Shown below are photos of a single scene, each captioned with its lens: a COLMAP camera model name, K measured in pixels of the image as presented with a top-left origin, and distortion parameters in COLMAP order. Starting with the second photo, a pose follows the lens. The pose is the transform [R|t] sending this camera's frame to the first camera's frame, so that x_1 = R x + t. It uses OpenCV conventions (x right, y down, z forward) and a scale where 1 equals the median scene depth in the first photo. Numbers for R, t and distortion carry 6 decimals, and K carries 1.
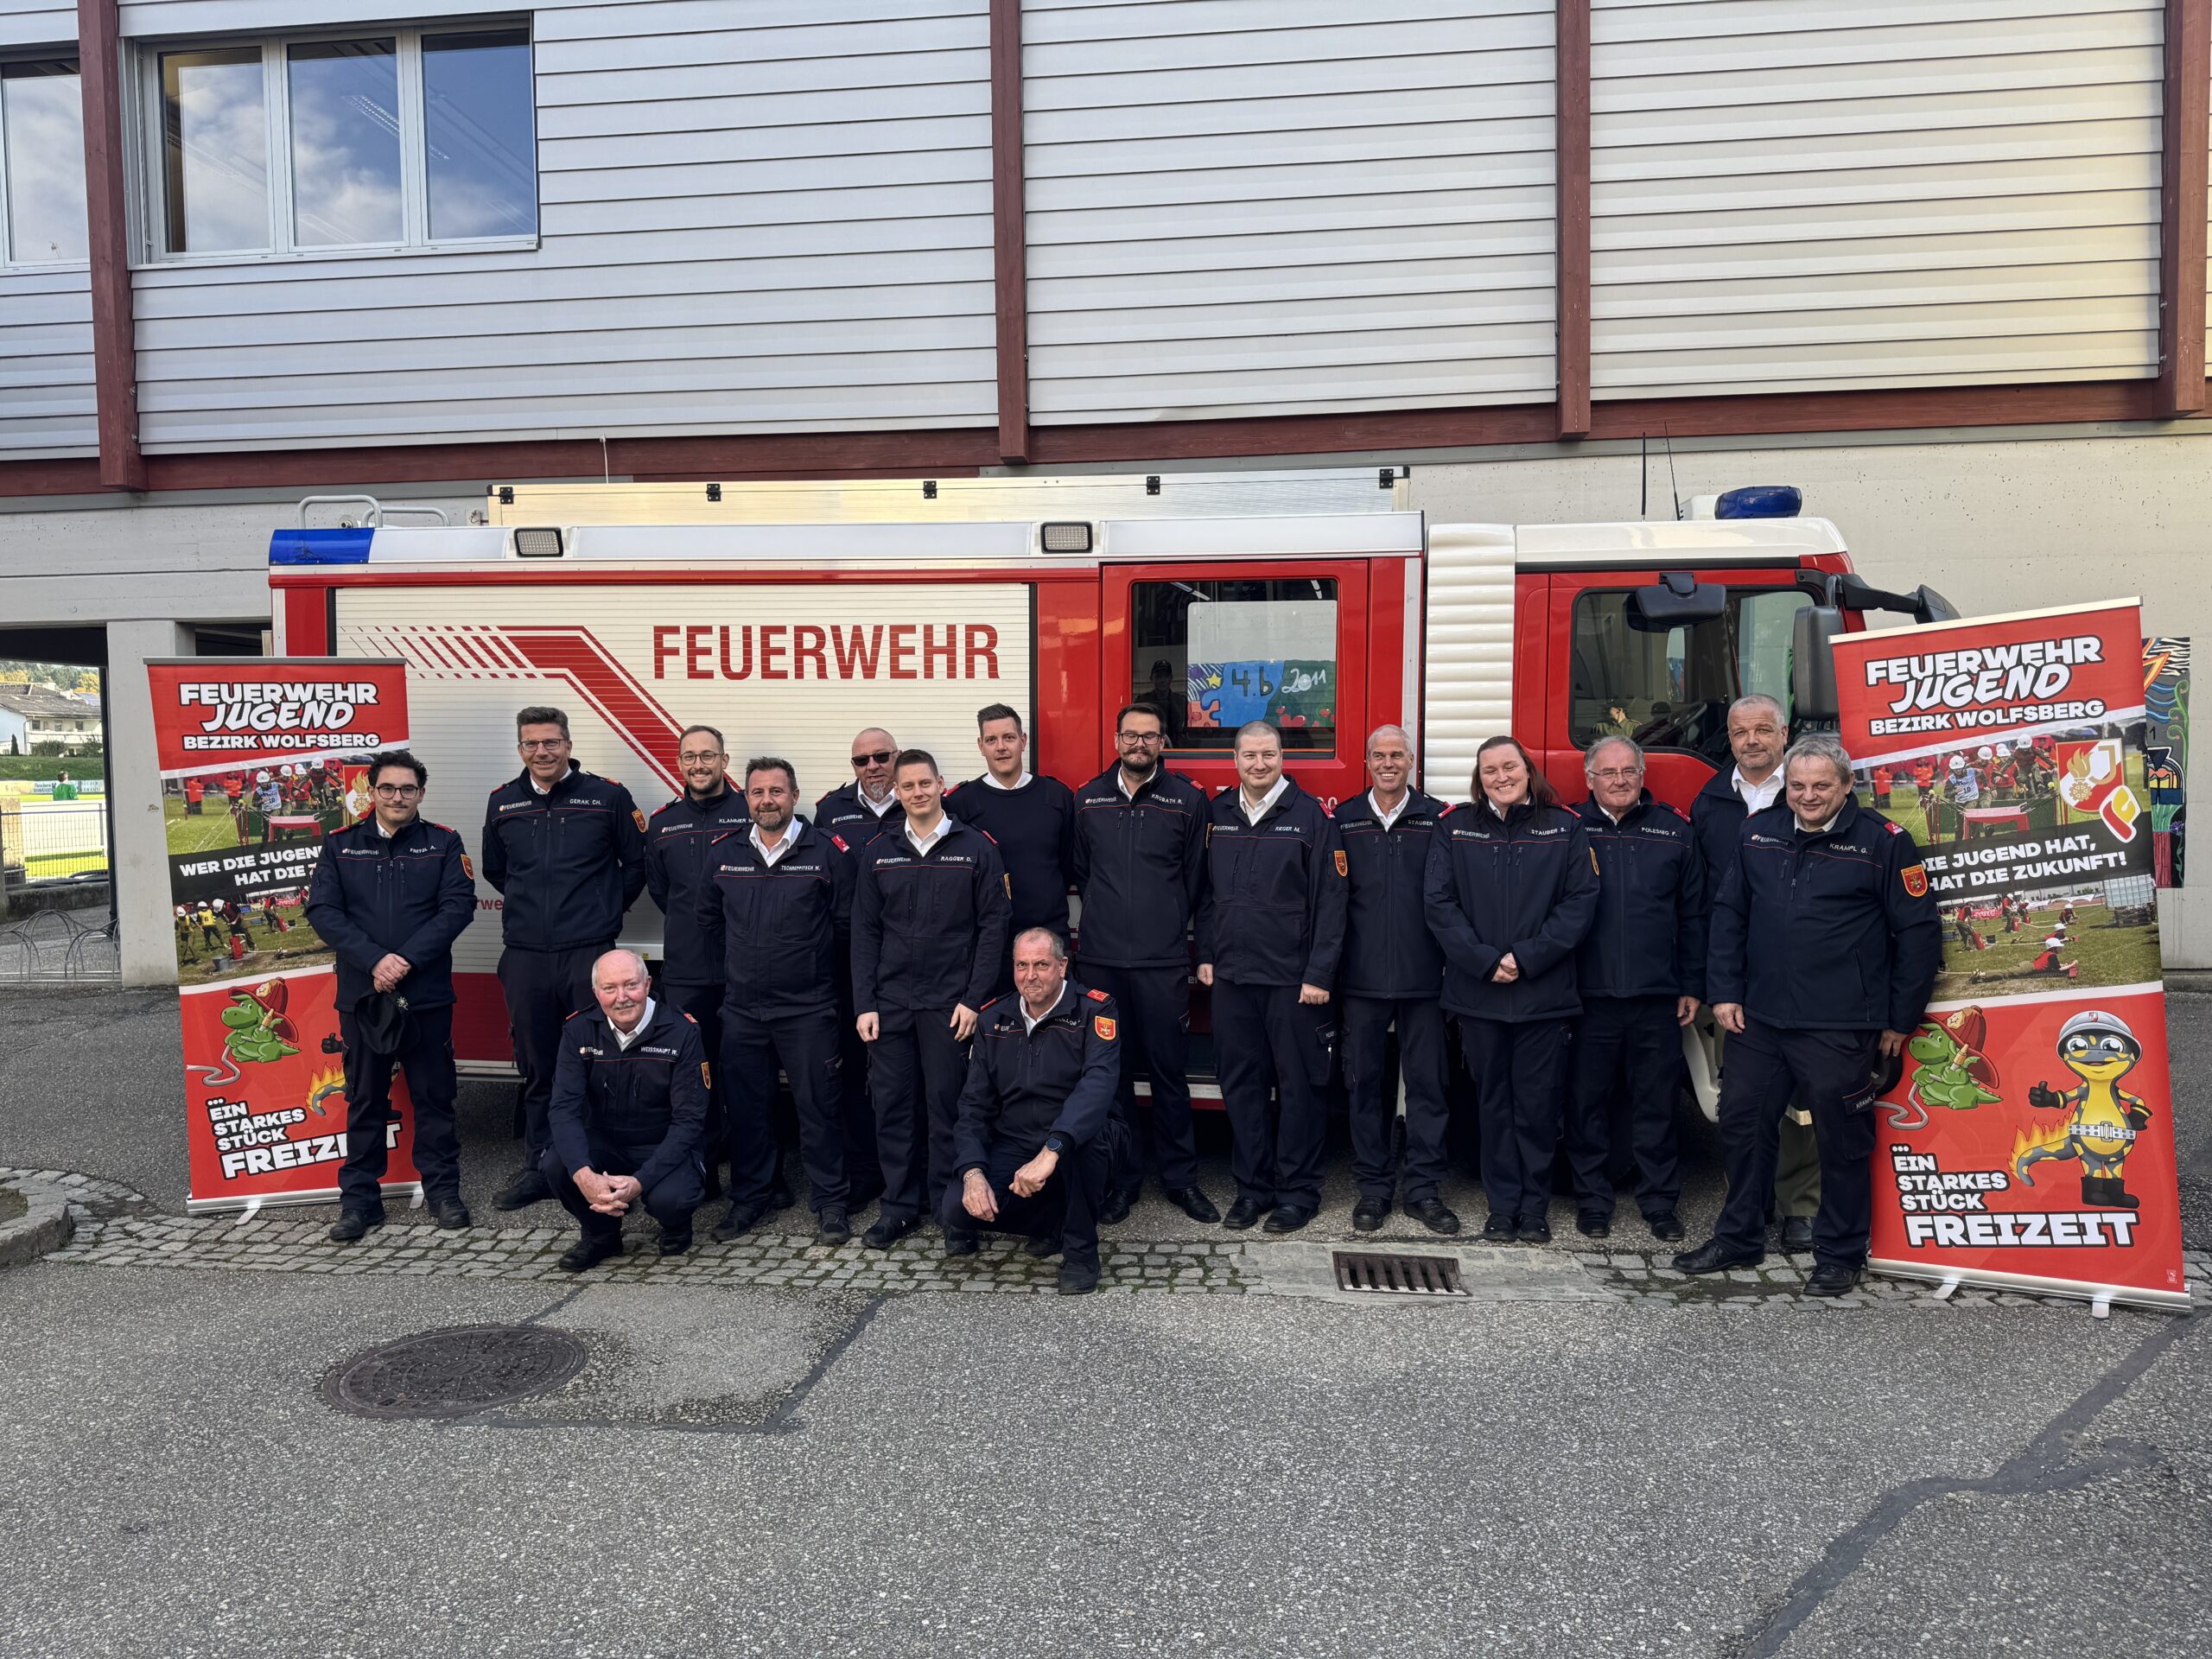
lens RADIAL K [[1547.7, 0, 1106.0], [0, 1547.7, 829.5], [0, 0, 1]] dist [0.107746, -0.149192]
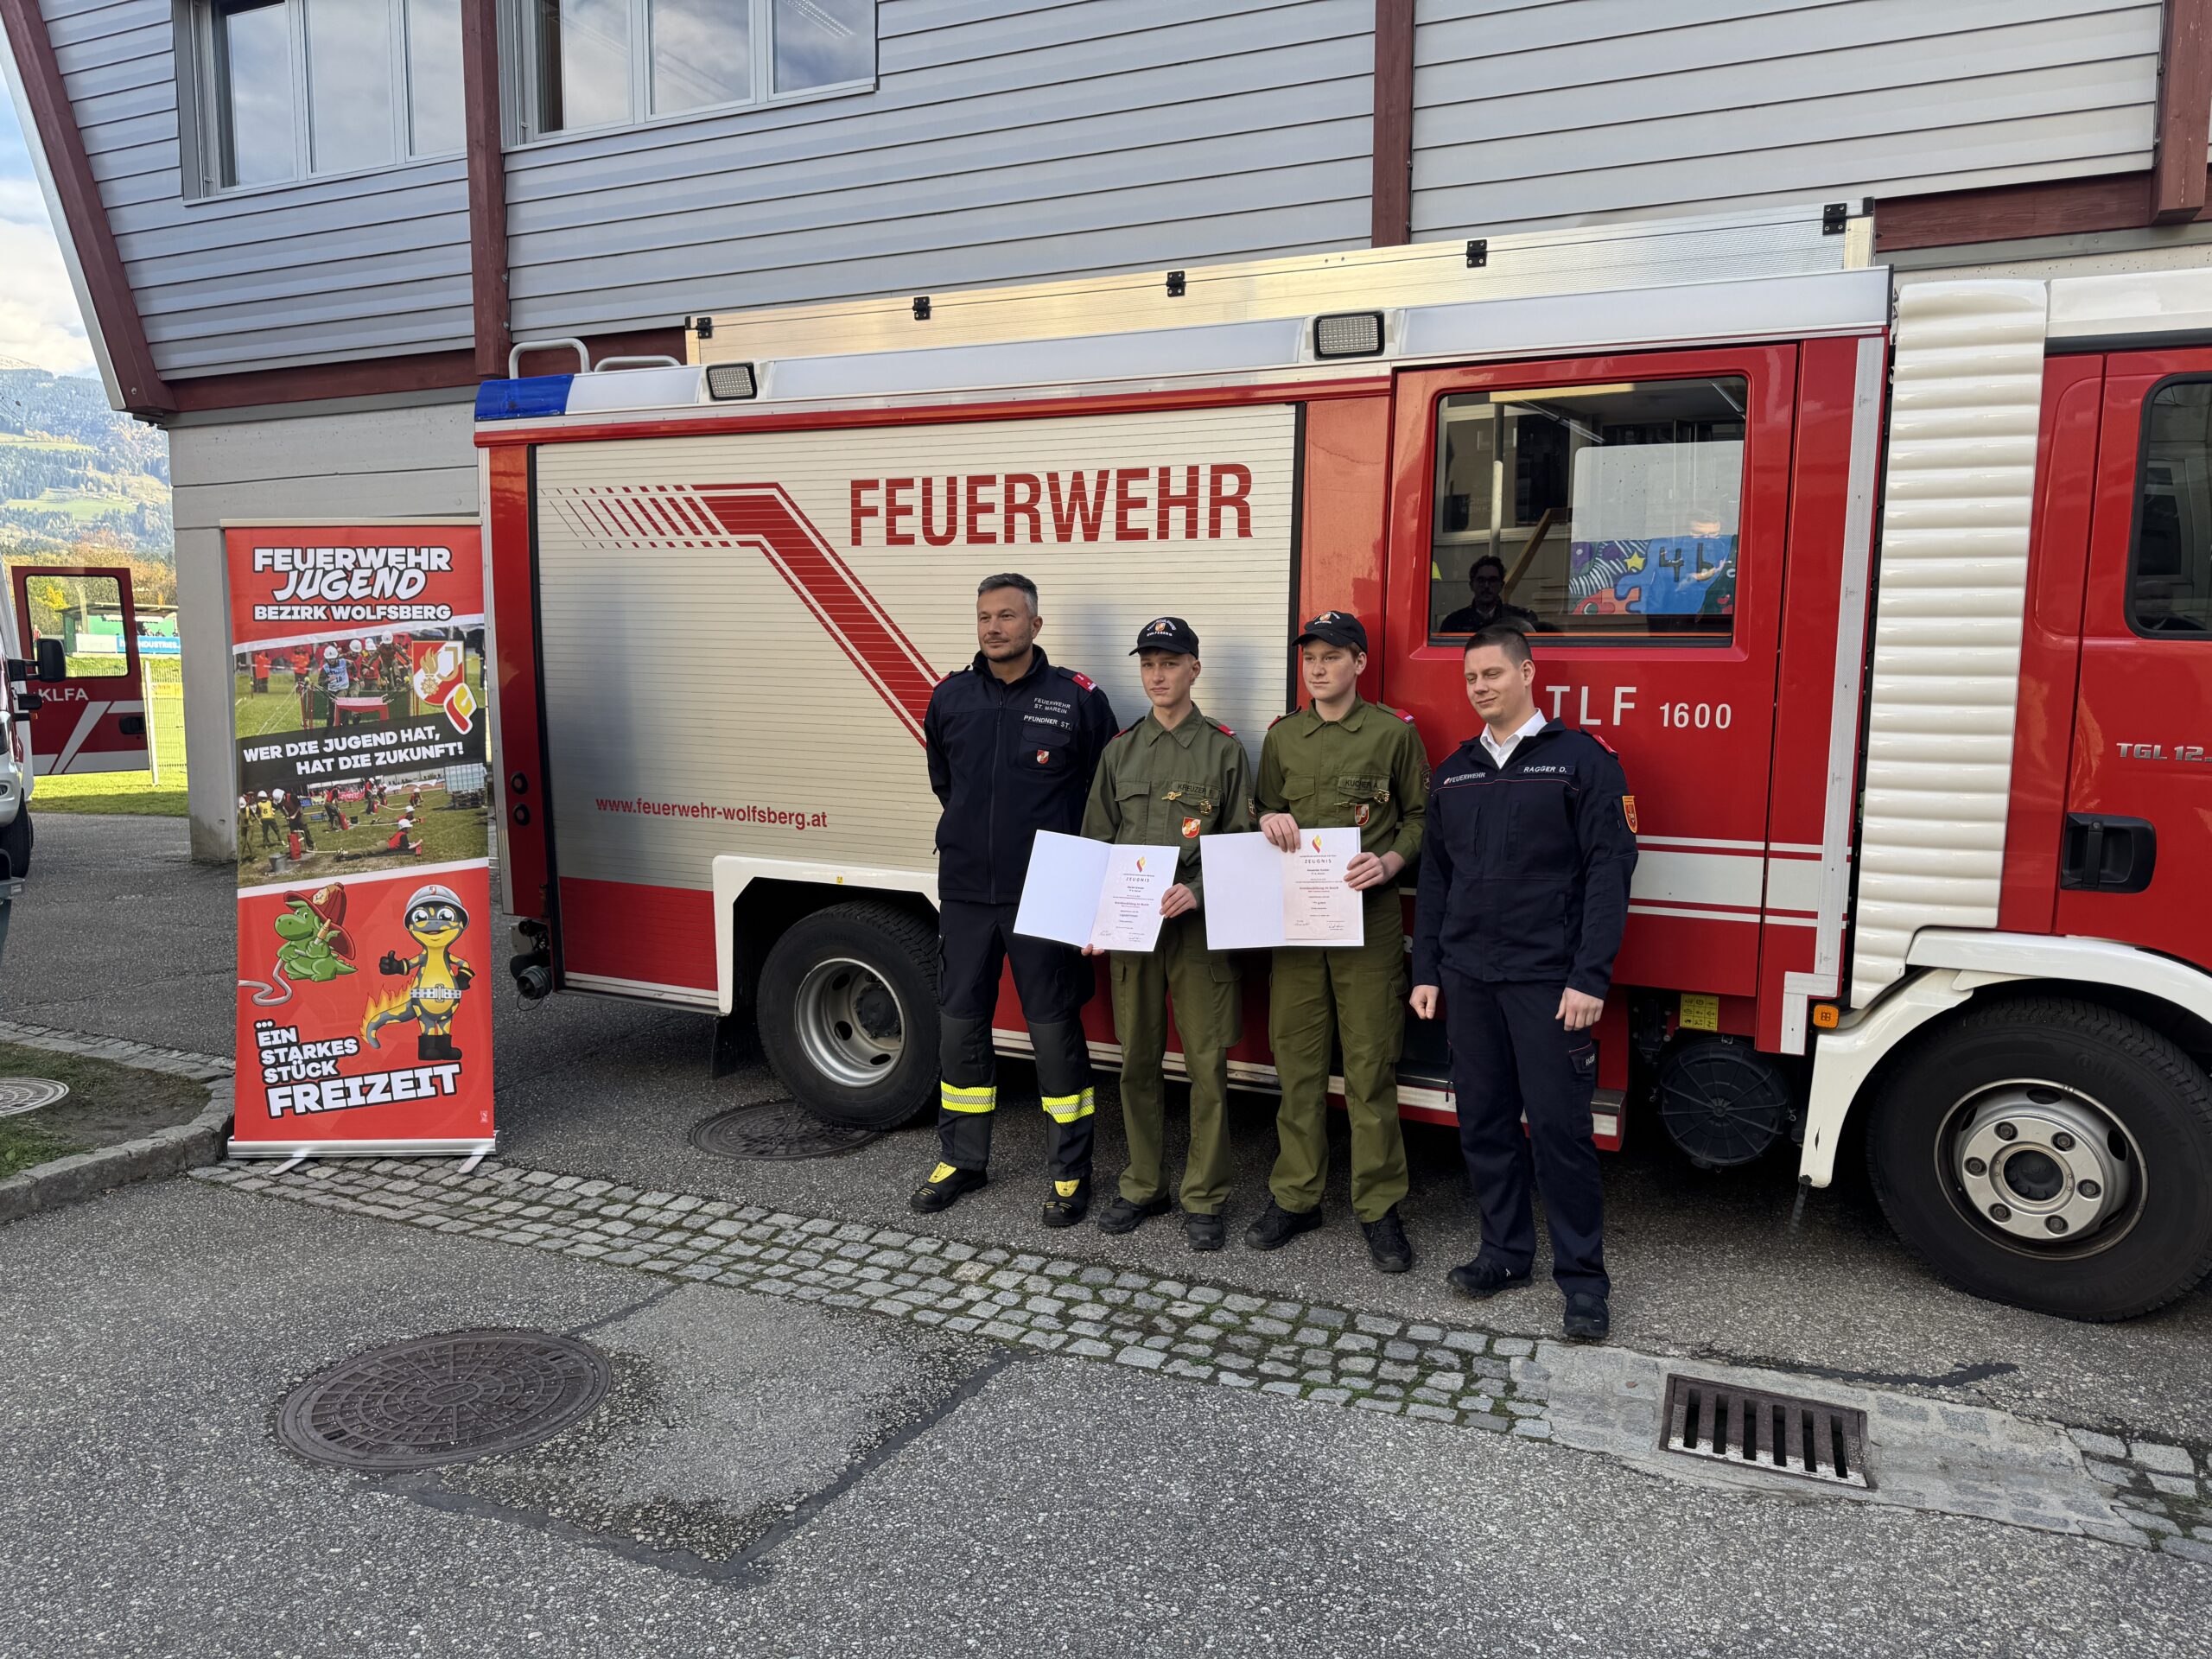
lens RADIAL K [[1480.3, 0, 1156.6], [0, 1480.3, 842.5], [0, 0, 1]] dist [0.090354, -0.154089]
pose [[0.953881, 0.047848, -0.296347, 0.104635], [-0.029537, 0.997385, 0.065965, 0.002807], [0.298728, -0.054170, 0.952800, 0.296037]]
